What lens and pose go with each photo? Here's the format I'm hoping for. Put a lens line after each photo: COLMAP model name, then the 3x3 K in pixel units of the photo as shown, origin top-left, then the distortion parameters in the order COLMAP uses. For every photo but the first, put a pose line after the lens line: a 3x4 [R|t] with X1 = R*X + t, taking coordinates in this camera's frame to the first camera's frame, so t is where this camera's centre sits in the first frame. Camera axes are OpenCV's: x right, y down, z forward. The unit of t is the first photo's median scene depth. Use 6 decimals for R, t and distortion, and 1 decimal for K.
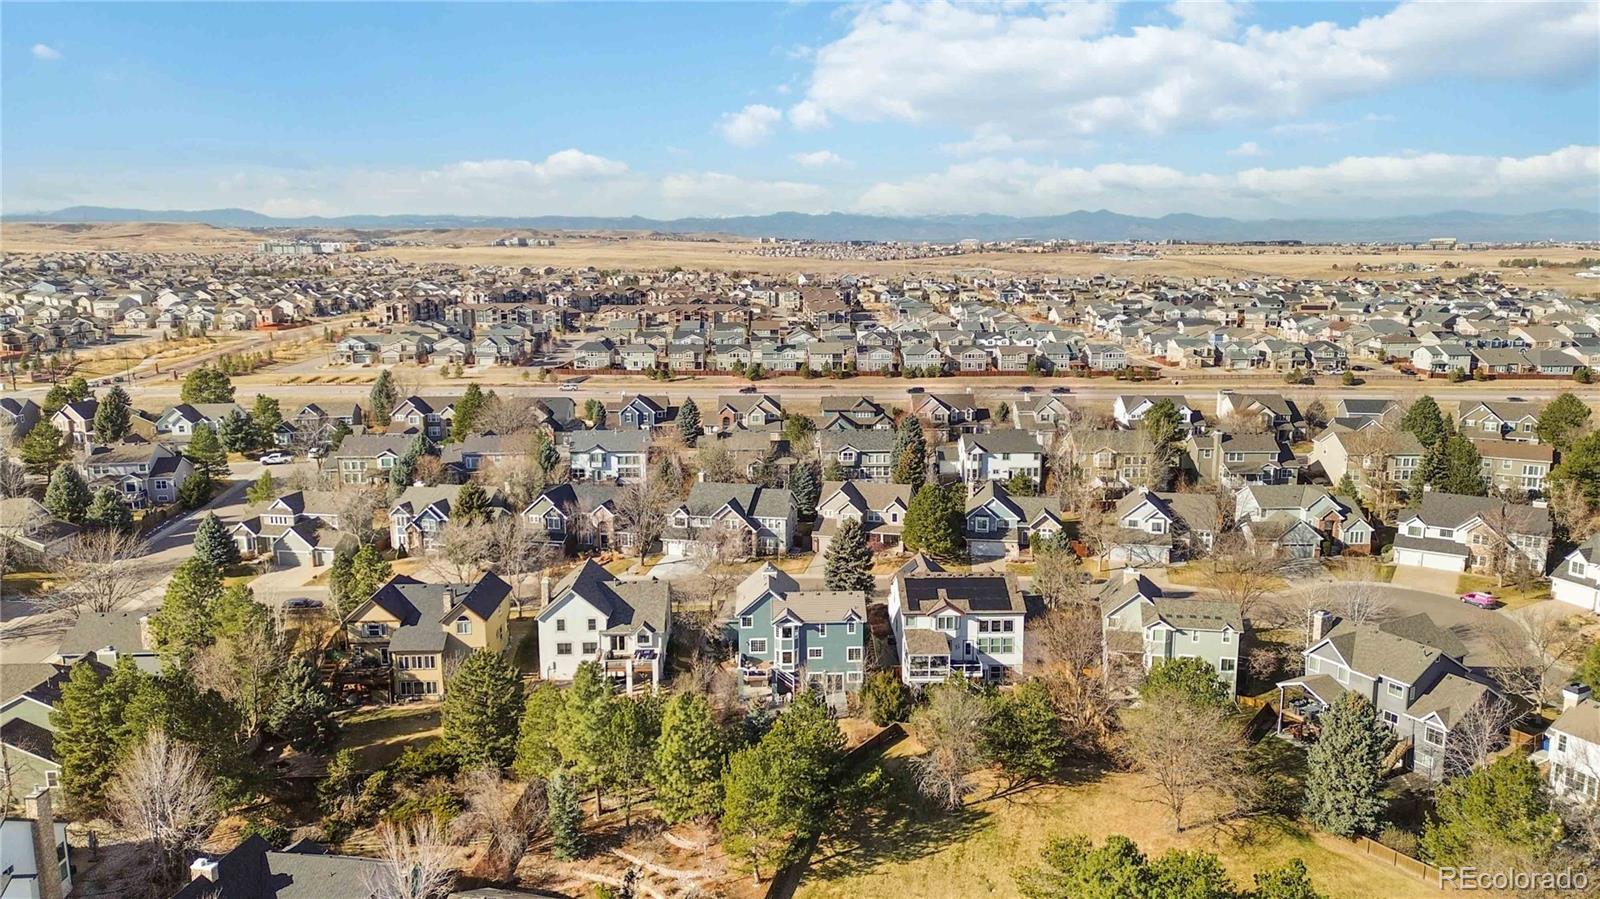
lens RADIAL K [[1095.8, 0, 810.8], [0, 1095.8, 465.6], [0, 0, 1]] dist [0.028108, 0.000198]
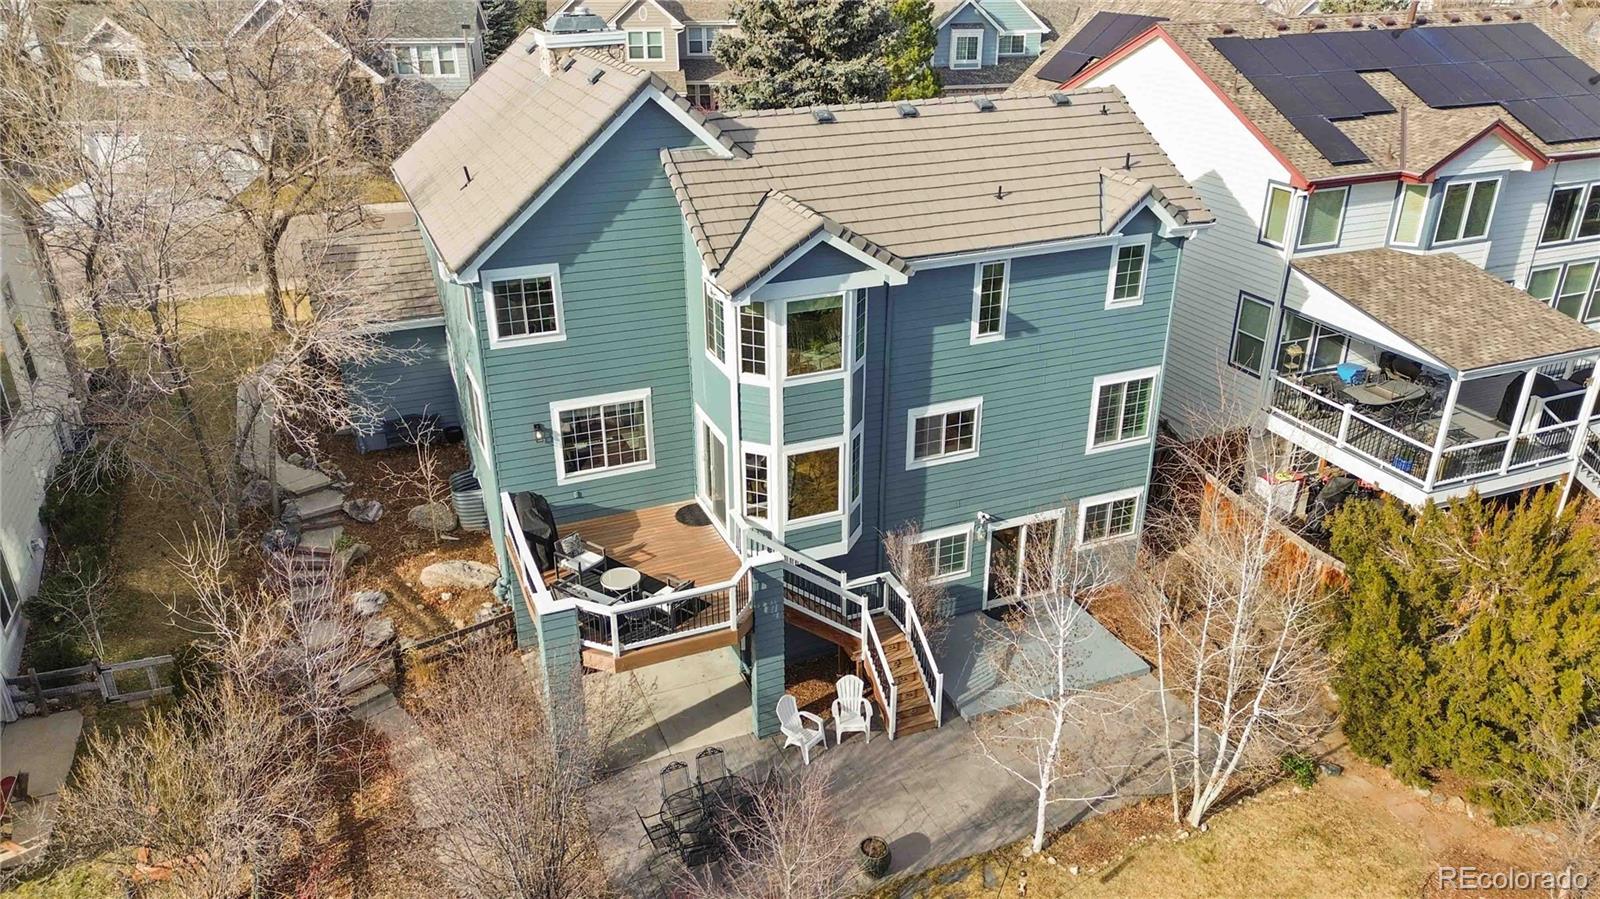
lens RADIAL K [[1095.8, 0, 804.1], [0, 1095.8, 447.9], [0, 0, 1]] dist [0.028108, 0.000198]
pose [[0.932968, -0.146642, 0.328736, -0.077787], [0.063845, 0.966190, 0.249799, 0.126867], [-0.354253, -0.212067, 0.910787, 0.845414]]
